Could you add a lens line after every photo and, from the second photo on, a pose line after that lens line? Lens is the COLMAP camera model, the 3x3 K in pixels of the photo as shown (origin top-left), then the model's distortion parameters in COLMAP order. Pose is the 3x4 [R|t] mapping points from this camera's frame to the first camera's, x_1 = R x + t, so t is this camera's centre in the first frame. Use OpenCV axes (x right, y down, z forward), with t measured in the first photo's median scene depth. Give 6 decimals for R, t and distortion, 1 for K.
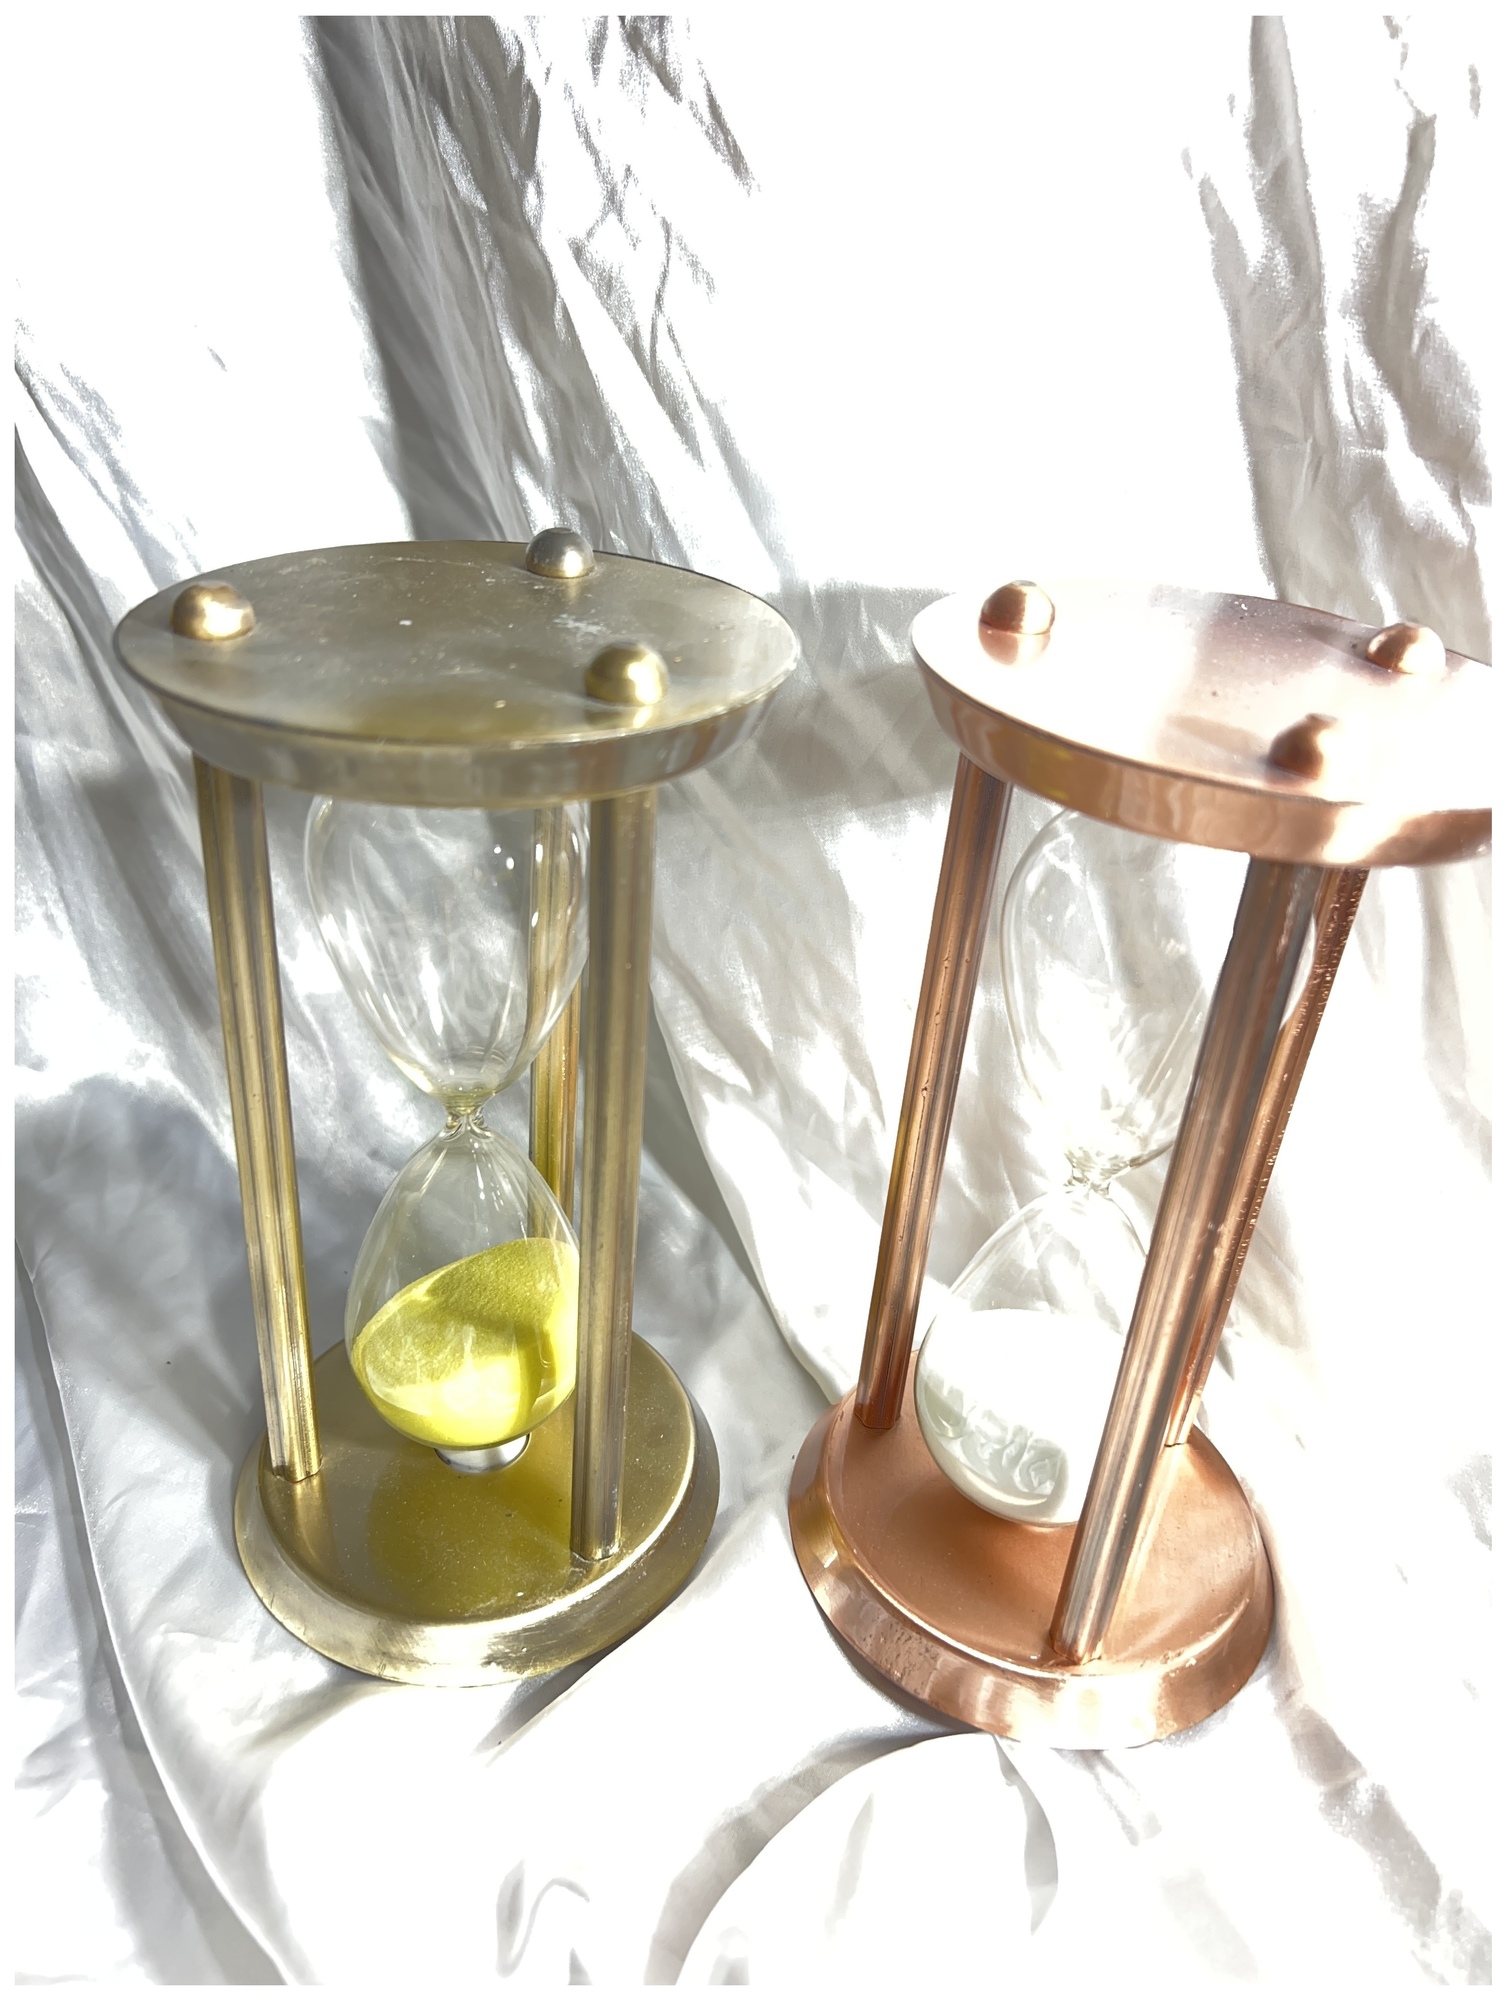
lens RADIAL K [[1563.9, 0, 753.1], [0, 1563.9, 1012.0], [0, 0, 1]] dist [0.052796, -0.081340]
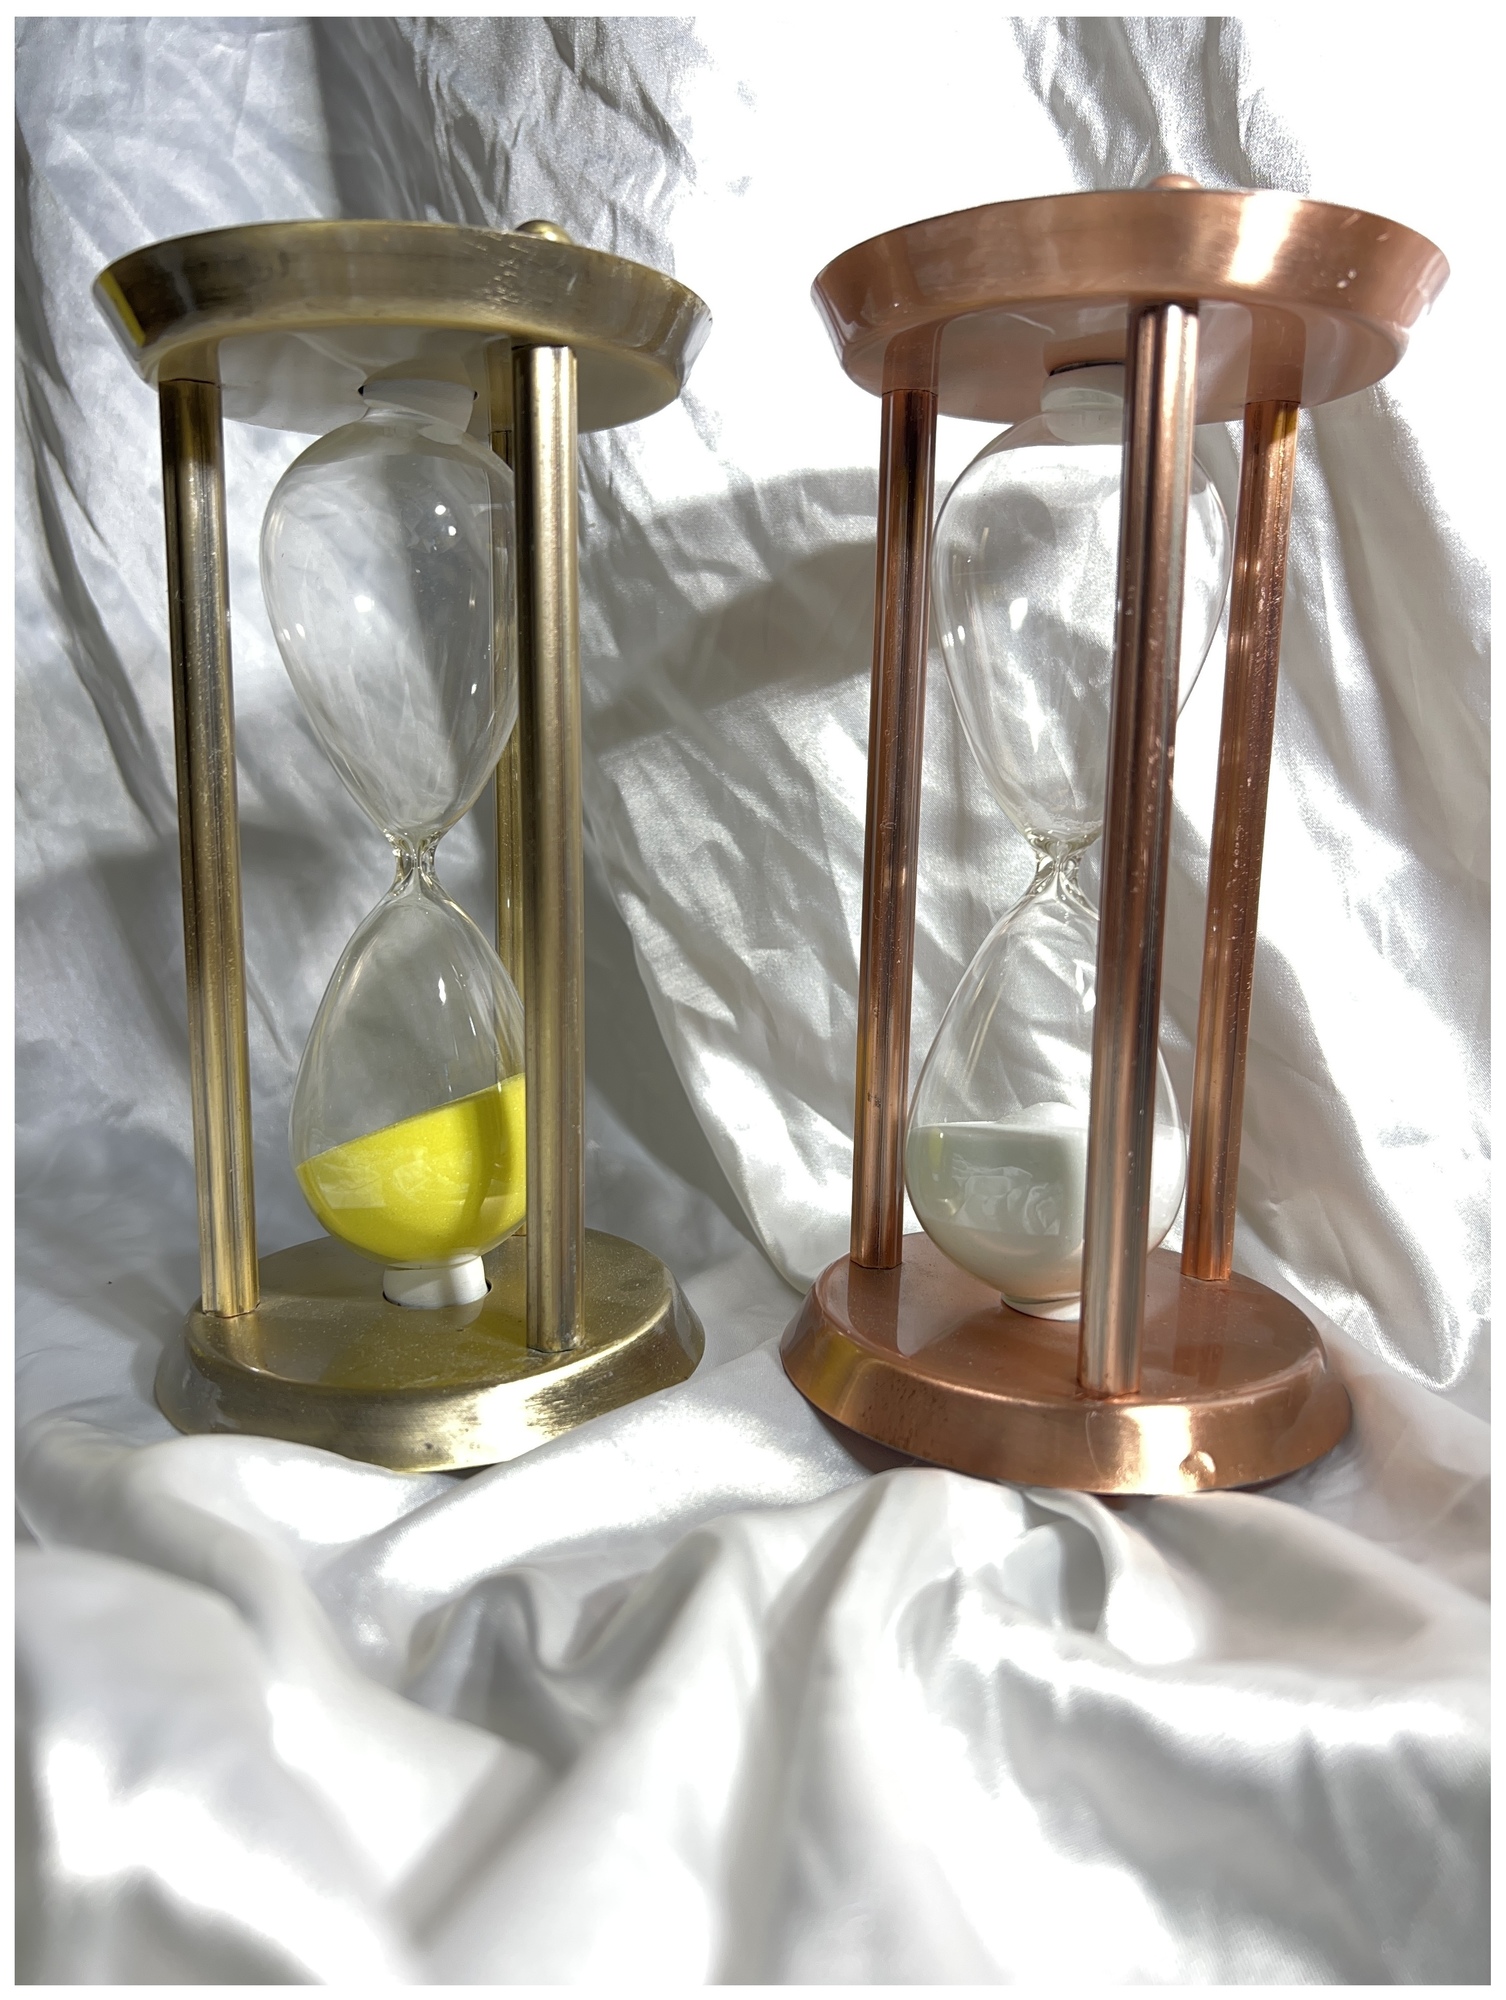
lens RADIAL K [[1563.9, 0, 752.6], [0, 1563.9, 1012.0], [0, 0, 1]] dist [0.052796, -0.081340]
pose [[0.997651, -0.060639, -0.031865, 0.042969], [0.044923, 0.930336, -0.363947, 0.419523], [0.051714, 0.361661, 0.930874, 0.100930]]
